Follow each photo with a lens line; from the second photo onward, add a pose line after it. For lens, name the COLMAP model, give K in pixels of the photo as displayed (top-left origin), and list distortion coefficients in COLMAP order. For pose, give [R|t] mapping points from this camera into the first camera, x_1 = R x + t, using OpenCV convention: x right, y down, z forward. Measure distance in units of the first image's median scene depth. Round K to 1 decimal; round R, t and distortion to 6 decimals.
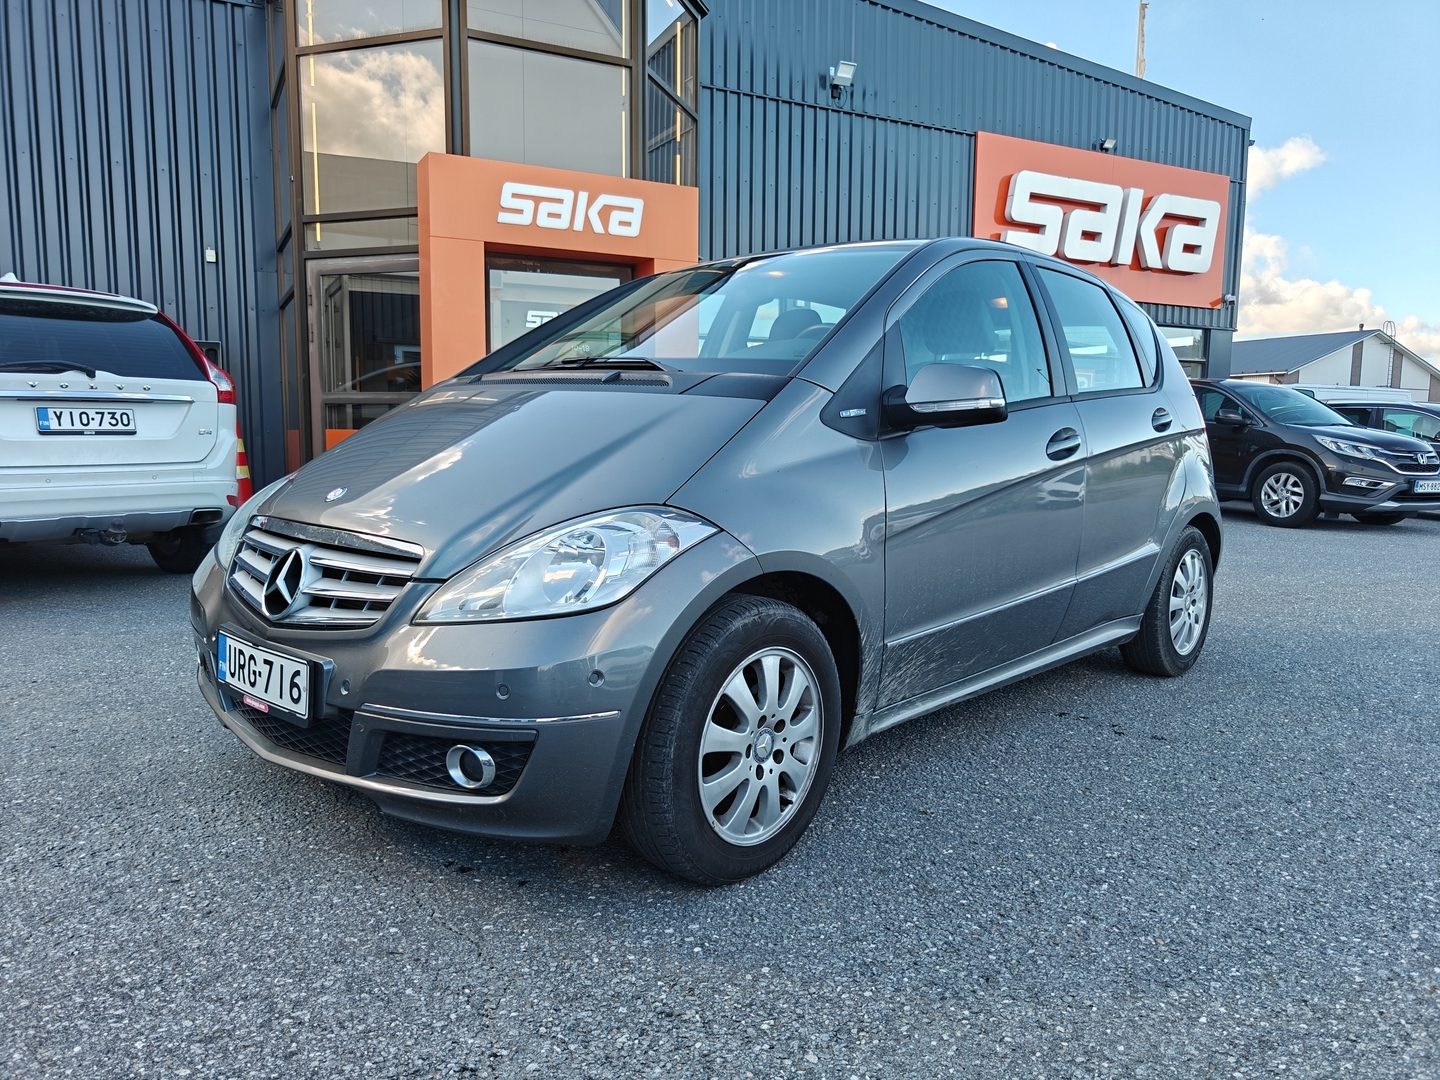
lens RADIAL K [[1005.9, 0, 720.0], [0, 1005.9, 540.0], [0, 0, 1]] dist [0.004980, -0.000006]
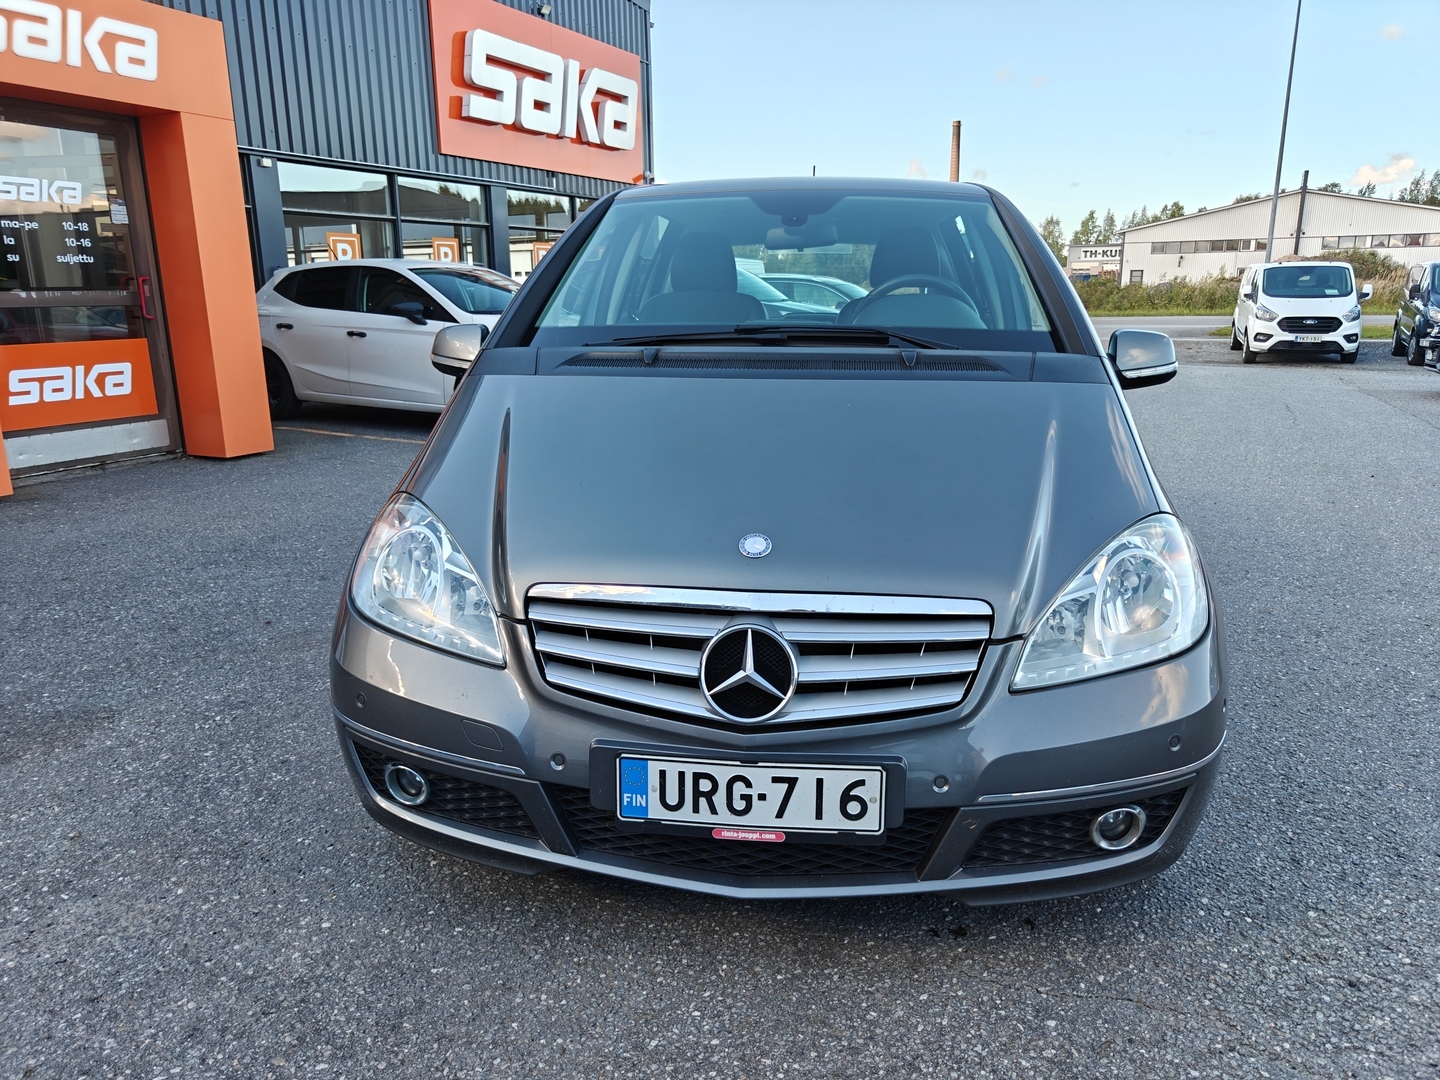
lens RADIAL K [[1005.9, 0, 720.0], [0, 1005.9, 540.0], [0, 0, 1]] dist [0.004980, -0.000006]
pose [[0.812339, -0.158160, 0.561330, -0.121124], [0.081549, 0.983873, 0.159199, -0.025276], [-0.577456, -0.083548, 0.812136, 0.056648]]
